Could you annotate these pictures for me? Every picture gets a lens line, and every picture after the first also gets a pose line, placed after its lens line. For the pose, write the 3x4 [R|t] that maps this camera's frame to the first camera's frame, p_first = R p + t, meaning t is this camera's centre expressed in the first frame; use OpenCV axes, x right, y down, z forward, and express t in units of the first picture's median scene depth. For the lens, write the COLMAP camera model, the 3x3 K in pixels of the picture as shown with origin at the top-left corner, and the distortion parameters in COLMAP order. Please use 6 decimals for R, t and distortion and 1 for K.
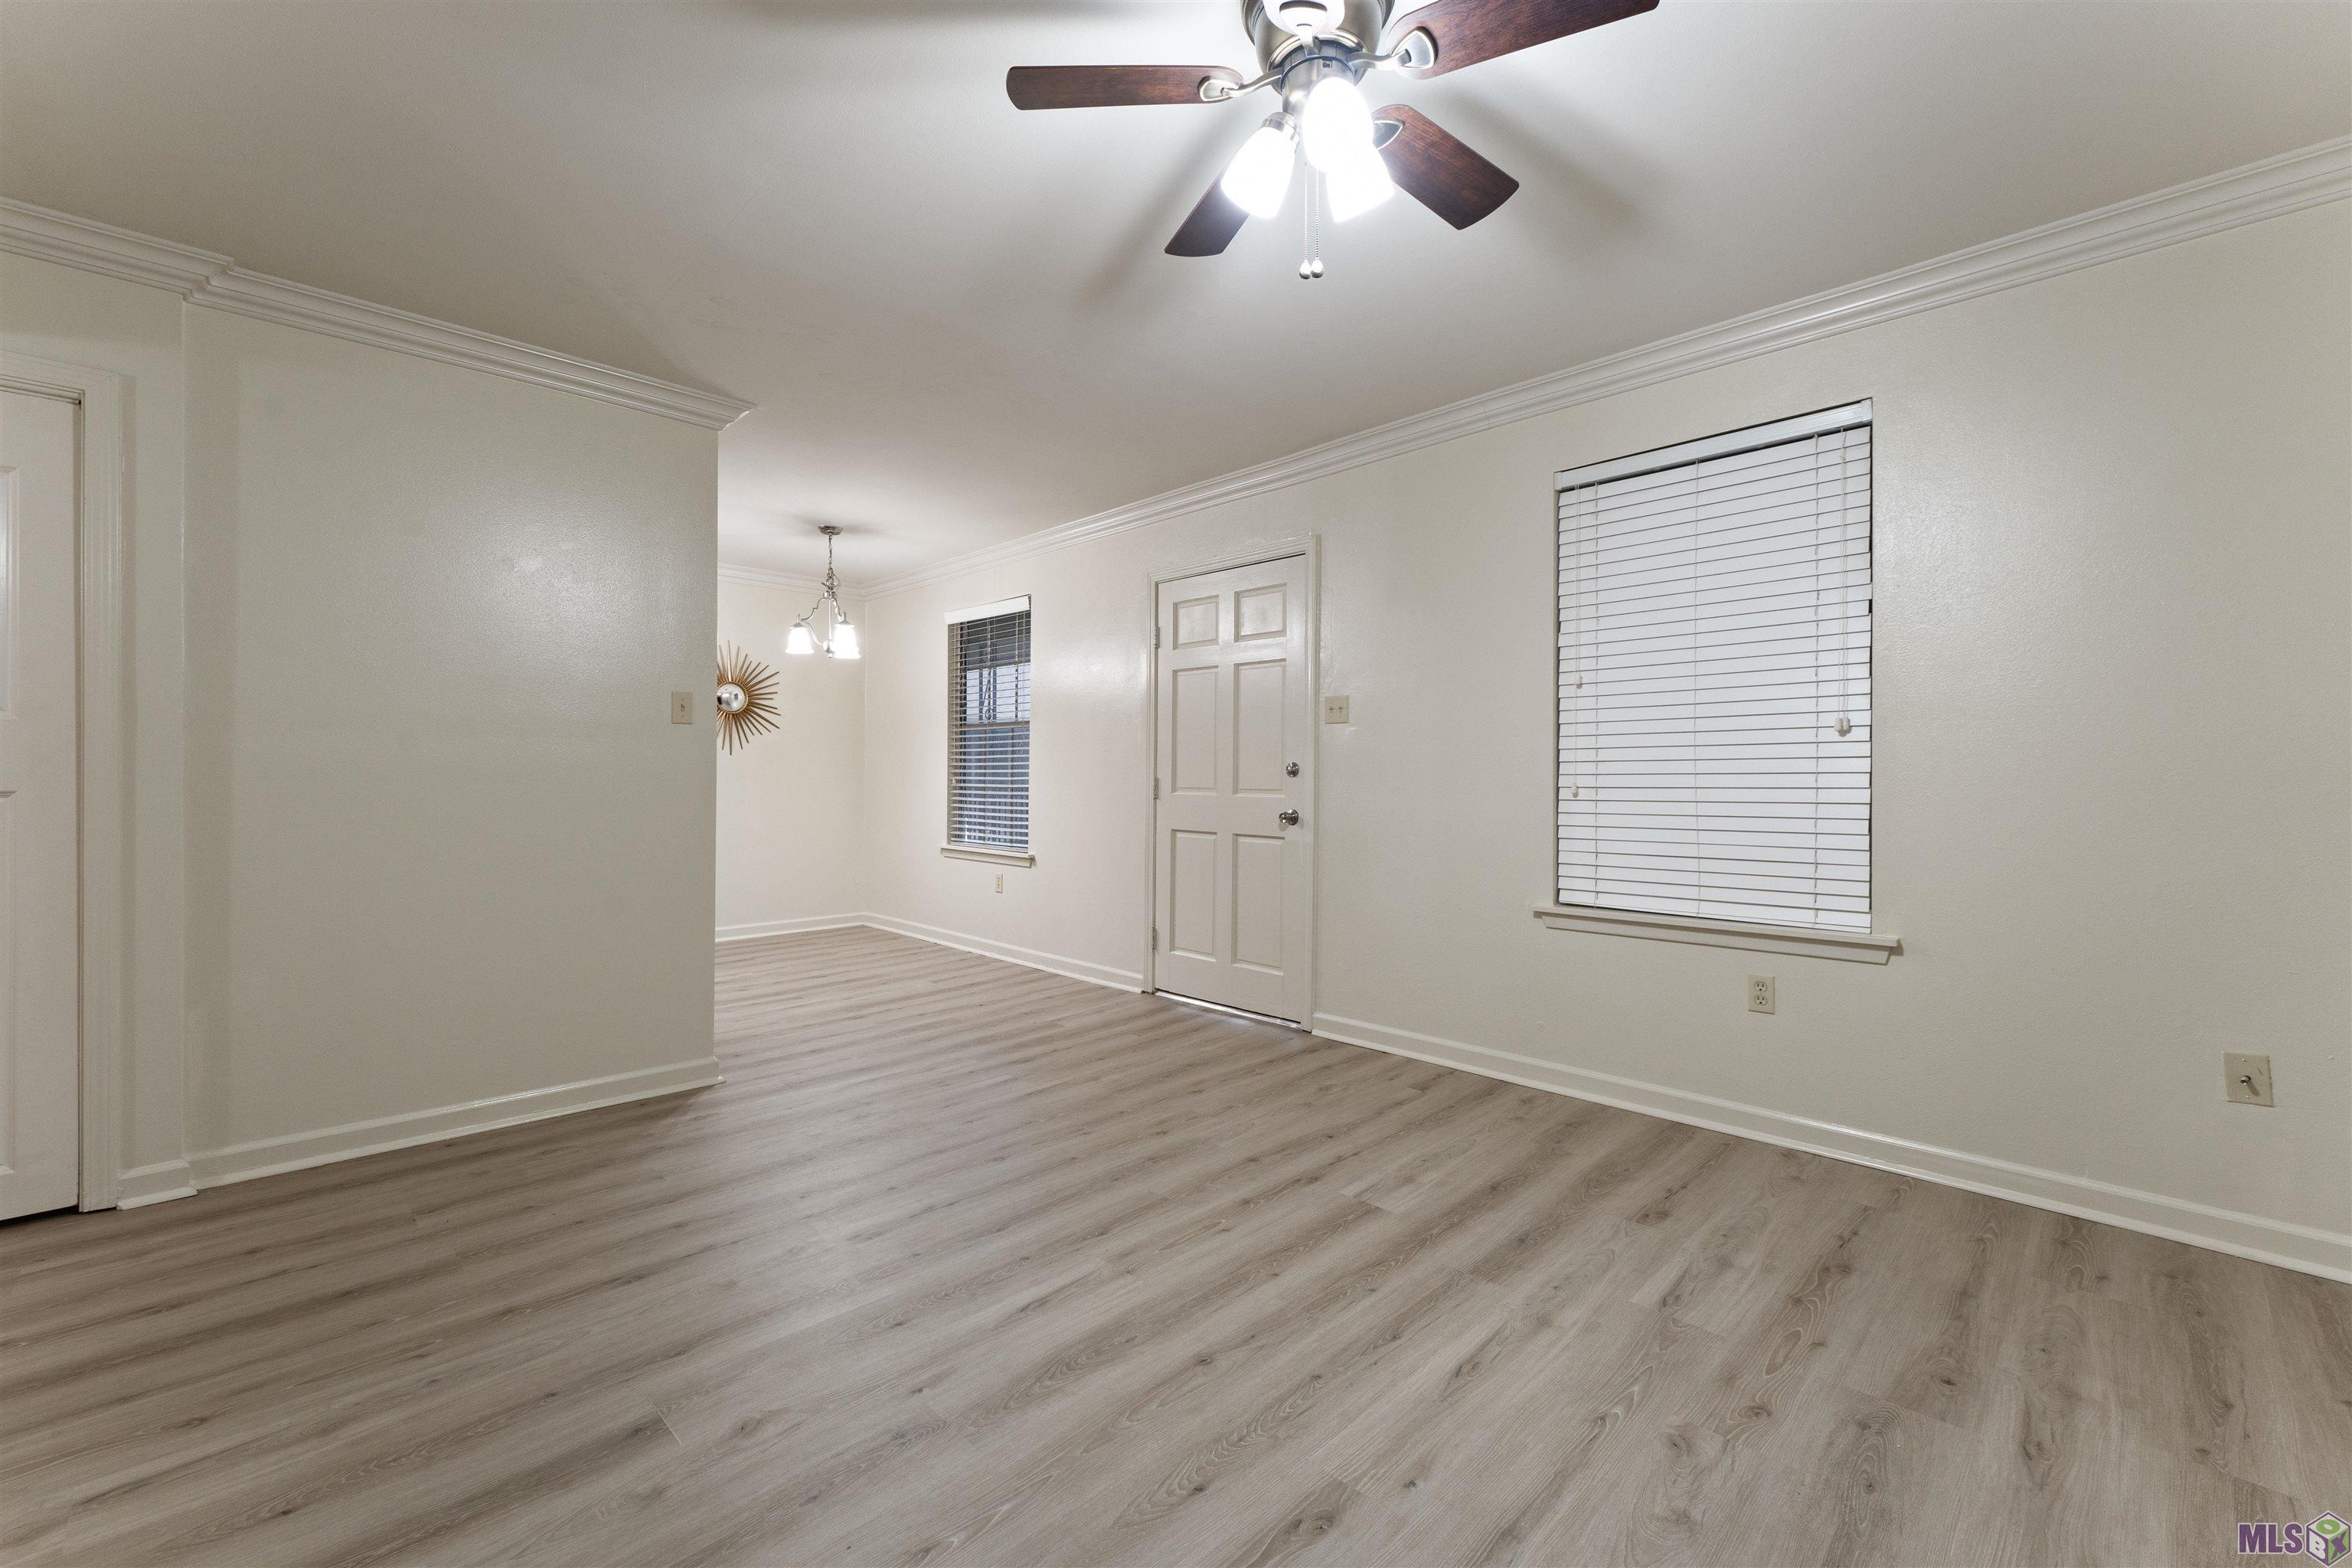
lens RADIAL K [[949.3, 0, 1140.9], [0, 949.3, 777.1], [0, 0, 1]] dist [-0.001443, 0.000218]
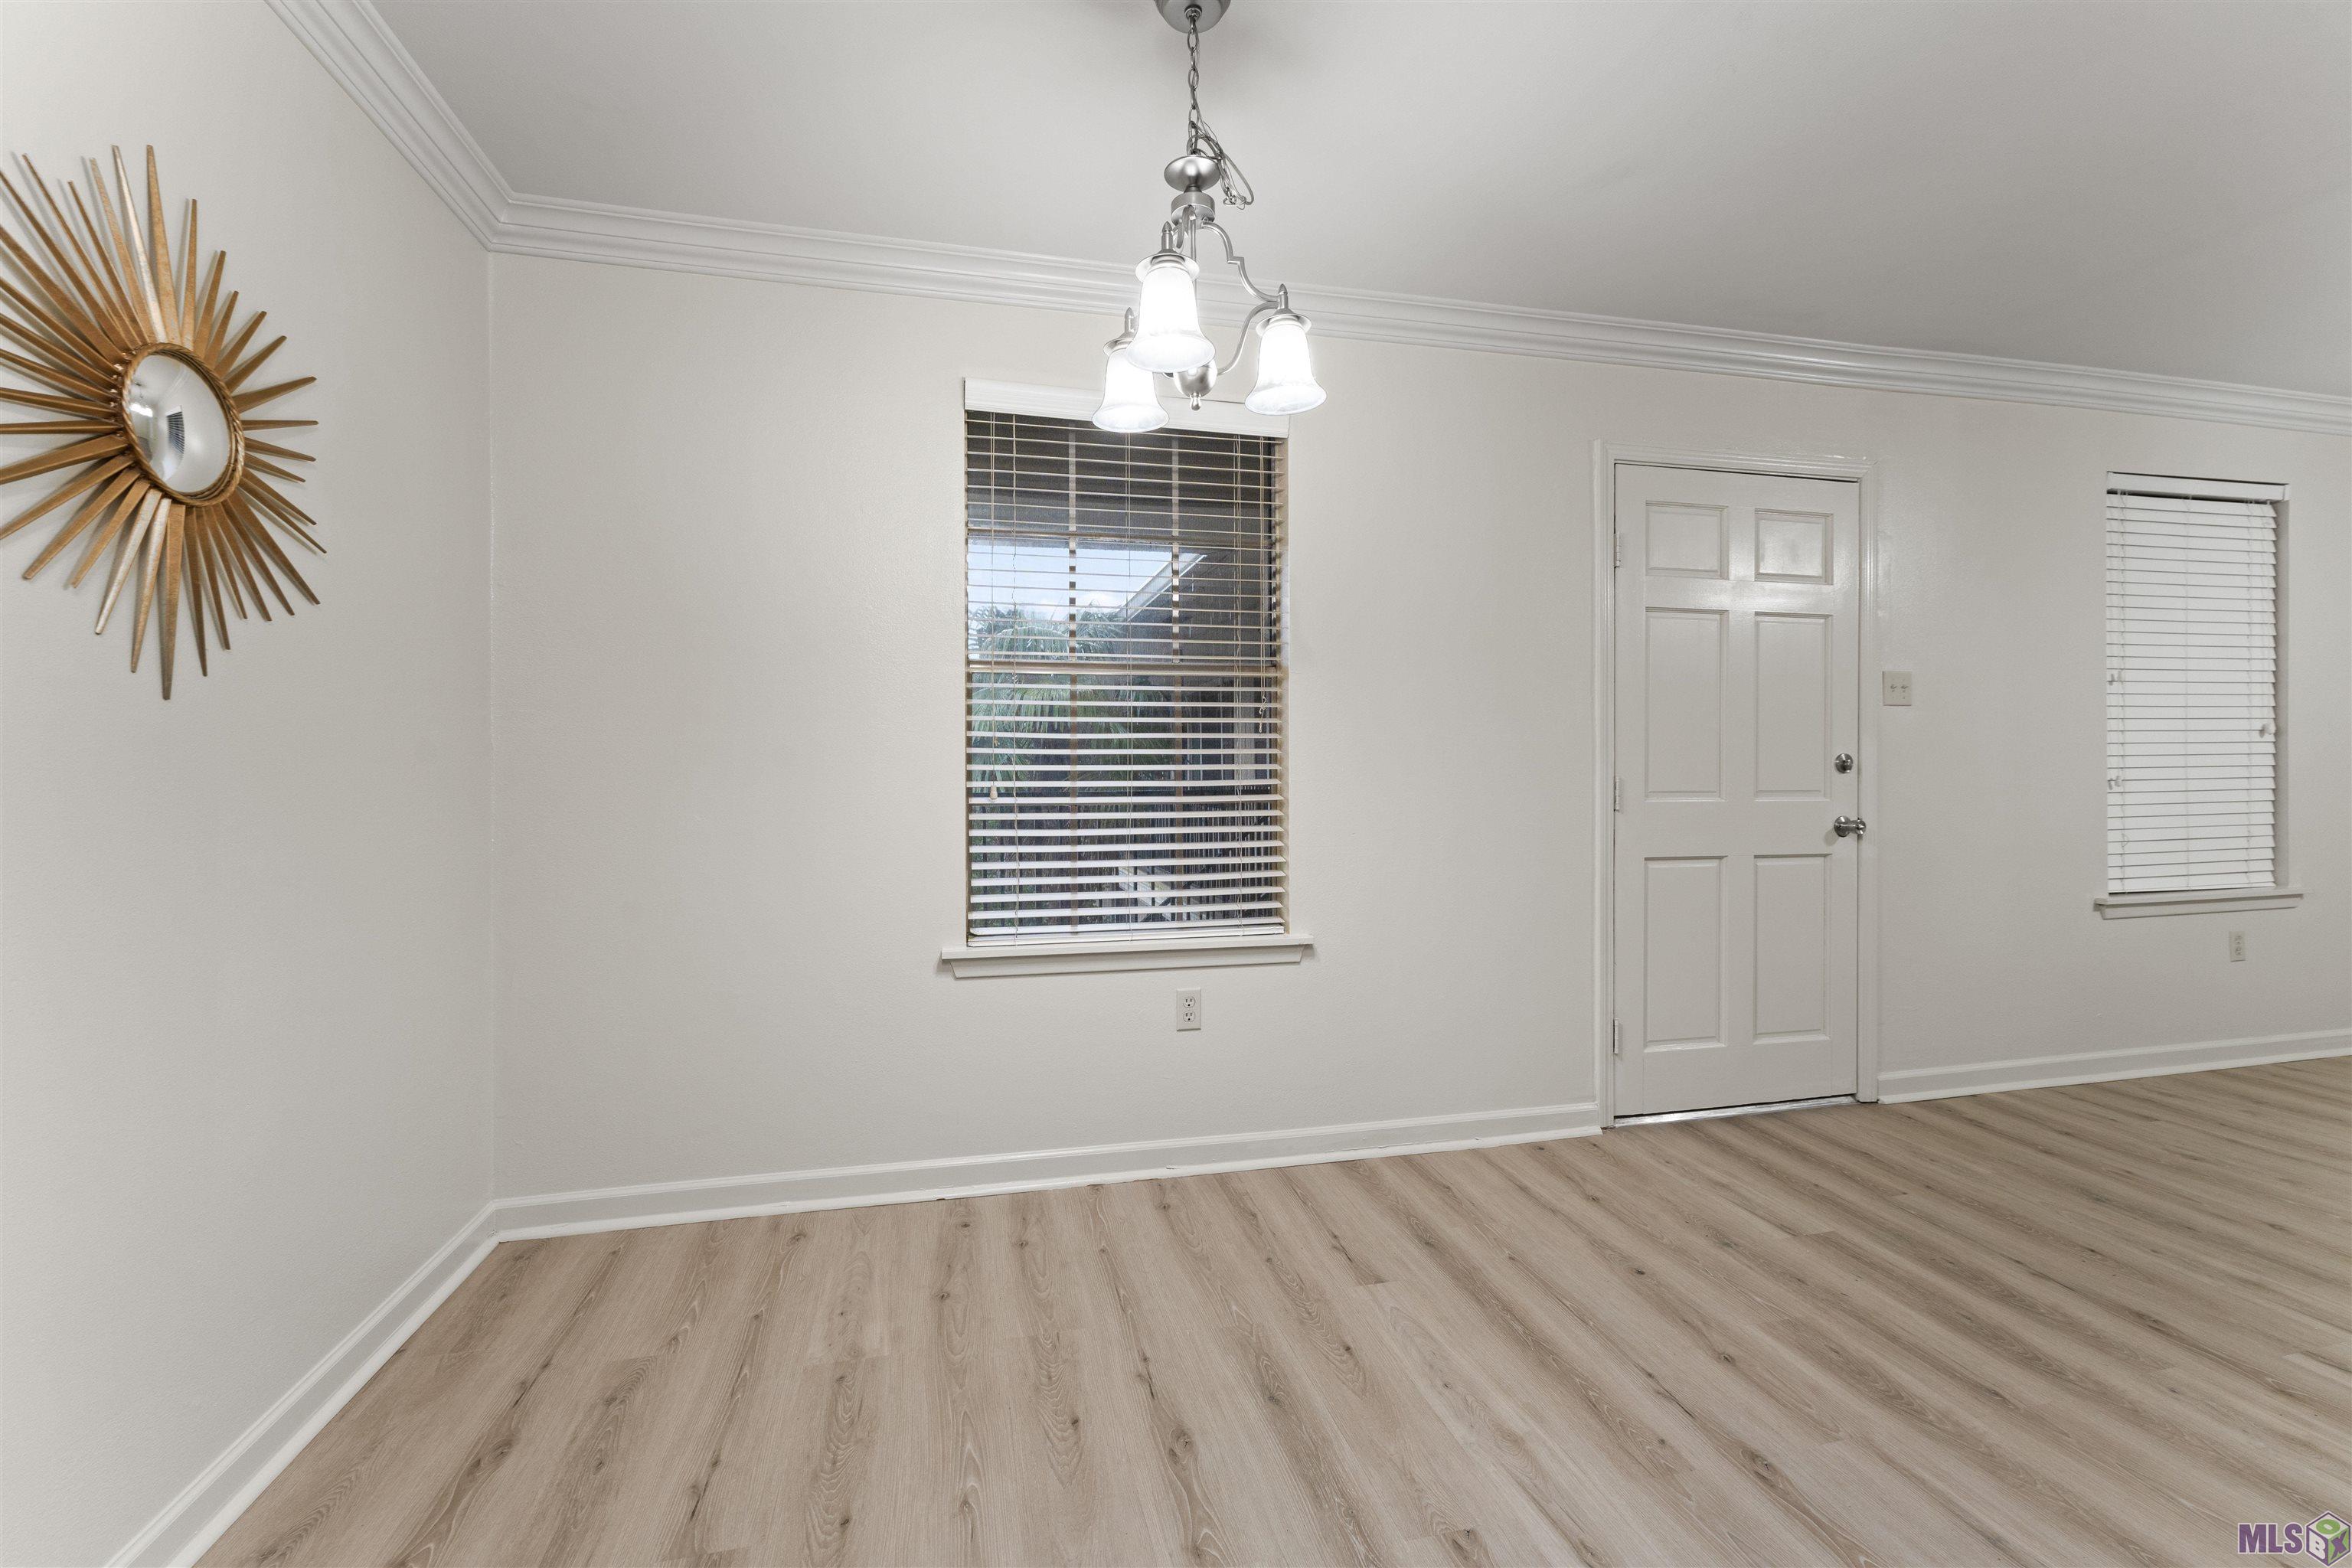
lens RADIAL K [[949.3, 0, 1149.8], [0, 949.3, 768.3], [0, 0, 1]] dist [-0.001443, 0.000218]
pose [[0.513431, -0.005776, 0.858111, -0.841278], [0.007322, 0.999970, 0.002349, -0.010779], [-0.858100, 0.005077, 0.513458, 1.184059]]
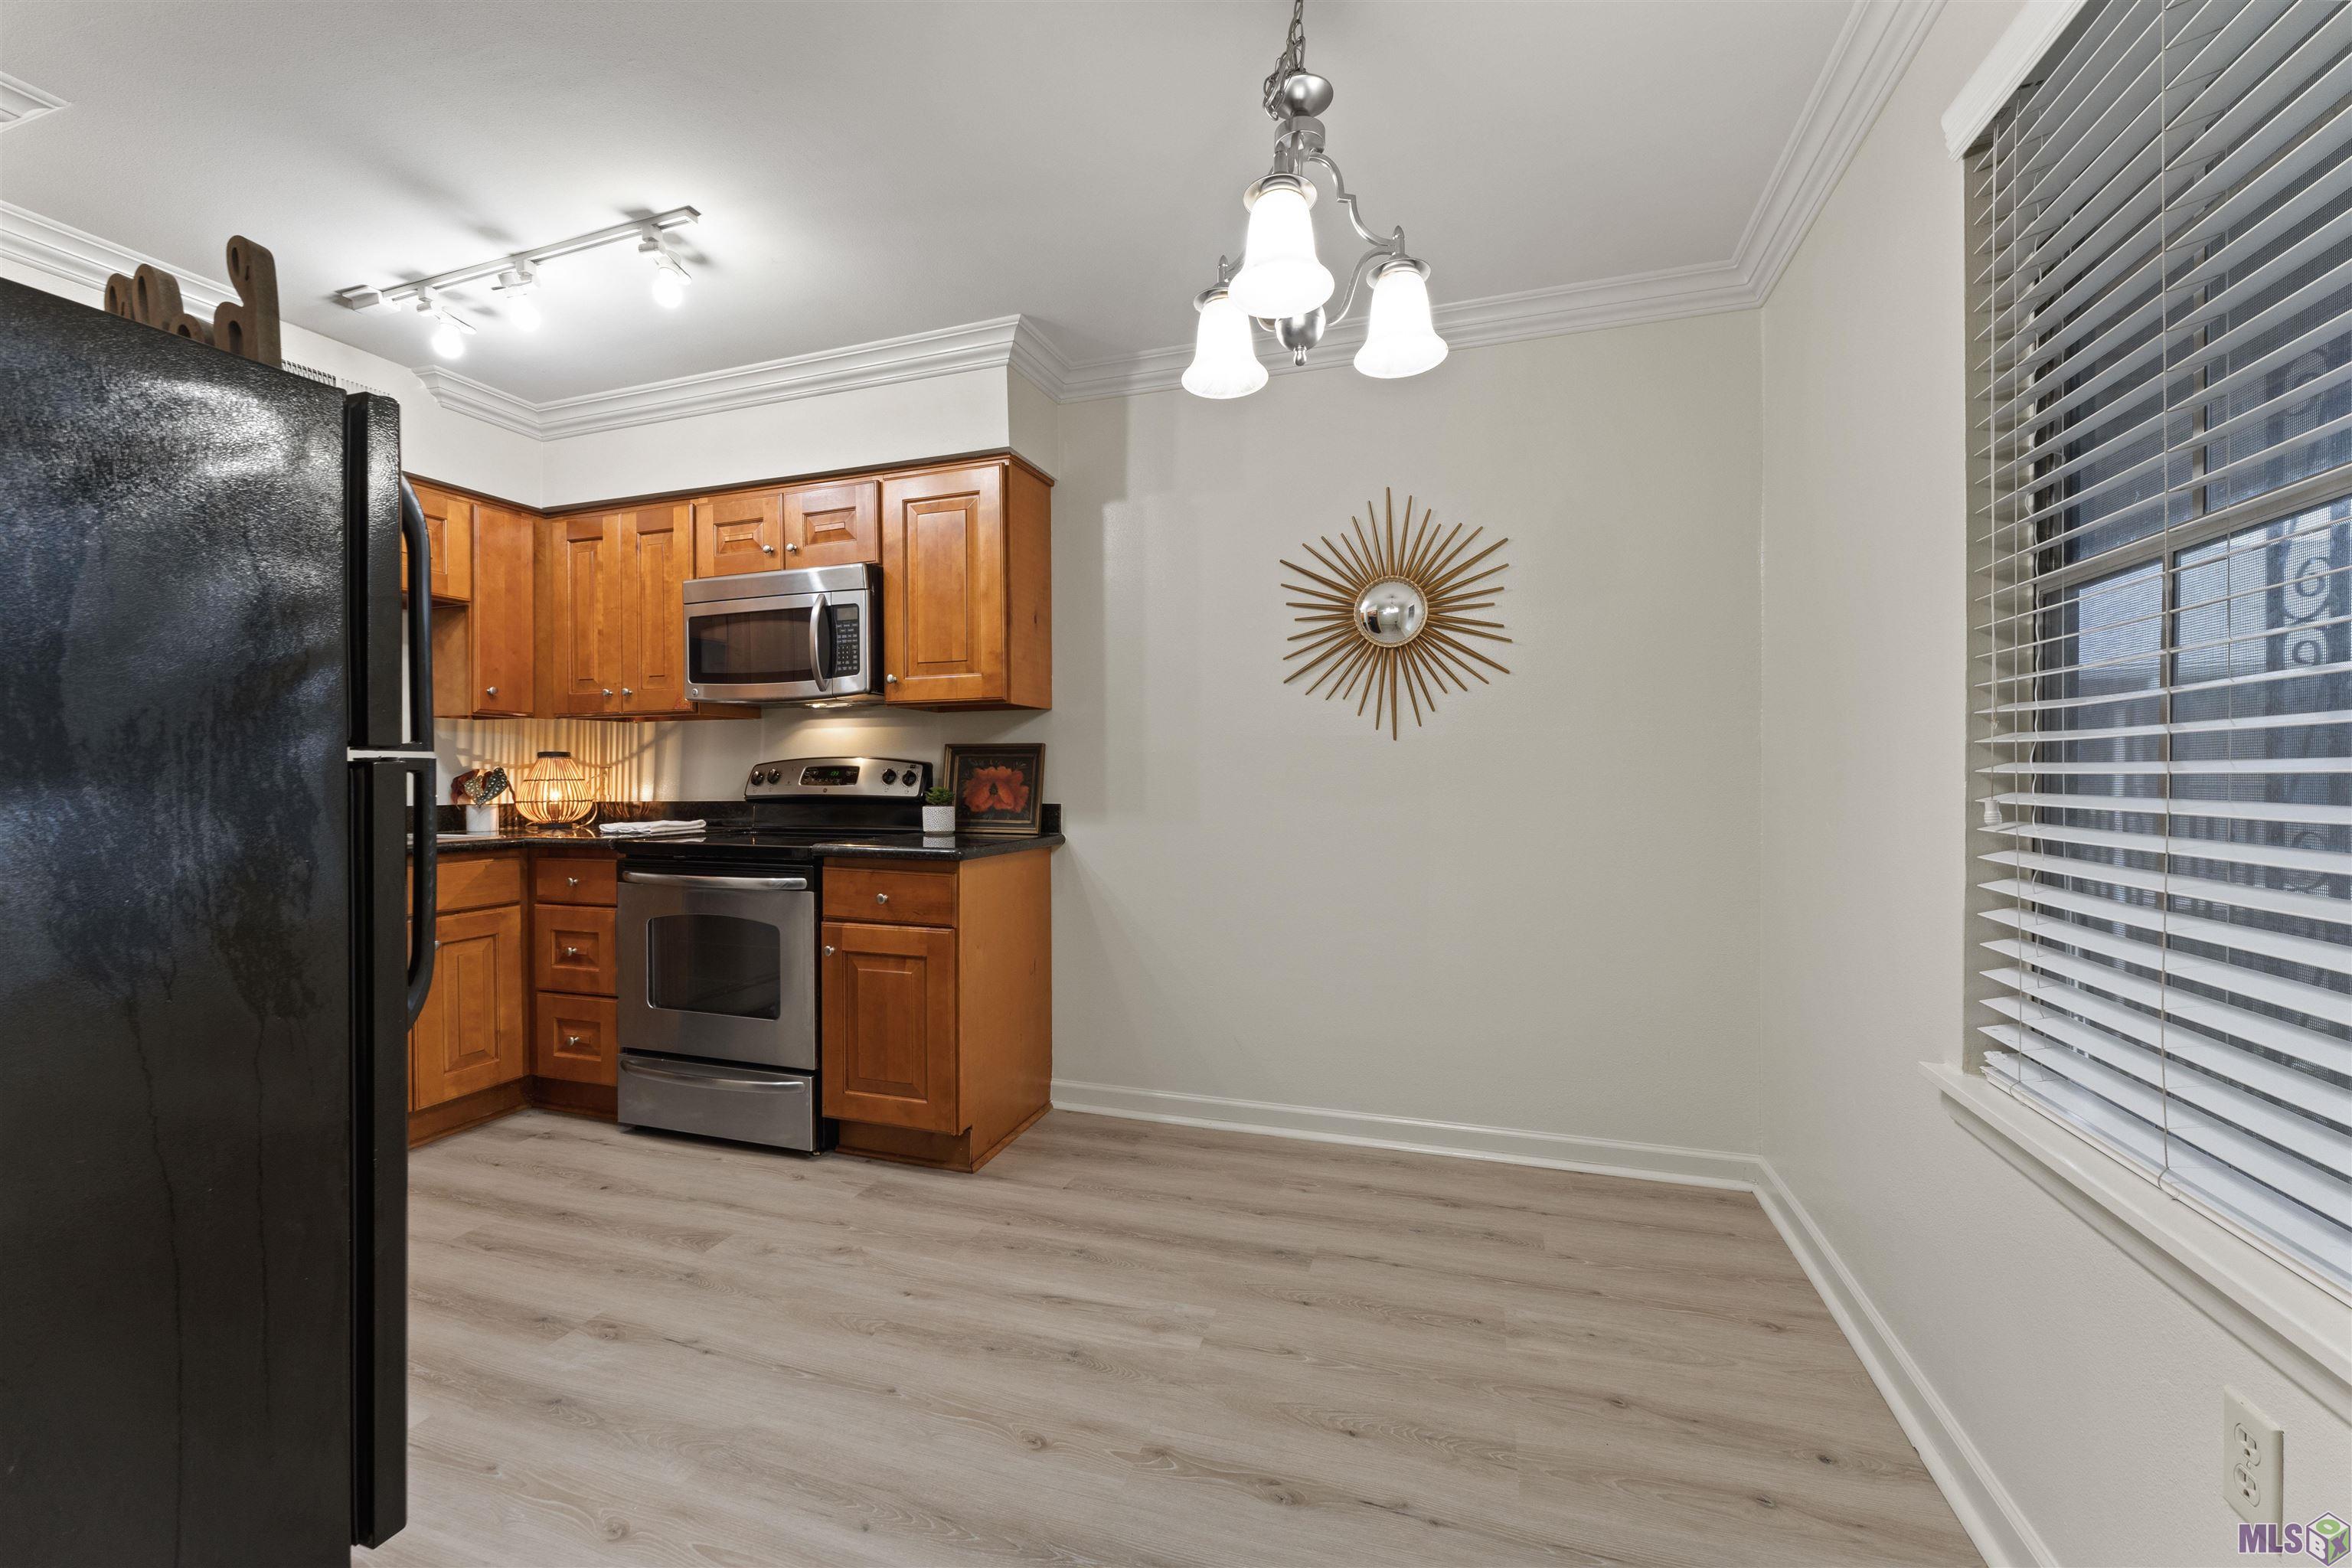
lens RADIAL K [[949.3, 0, 1175.5], [0, 949.3, 777.0], [0, 0, 1]] dist [-0.001443, 0.000218]
pose [[0.476858, -0.002227, -0.878977, -0.141315], [0.001830, 0.999997, -0.001541, -0.008606], [0.878978, -0.000873, 0.476861, 1.161956]]
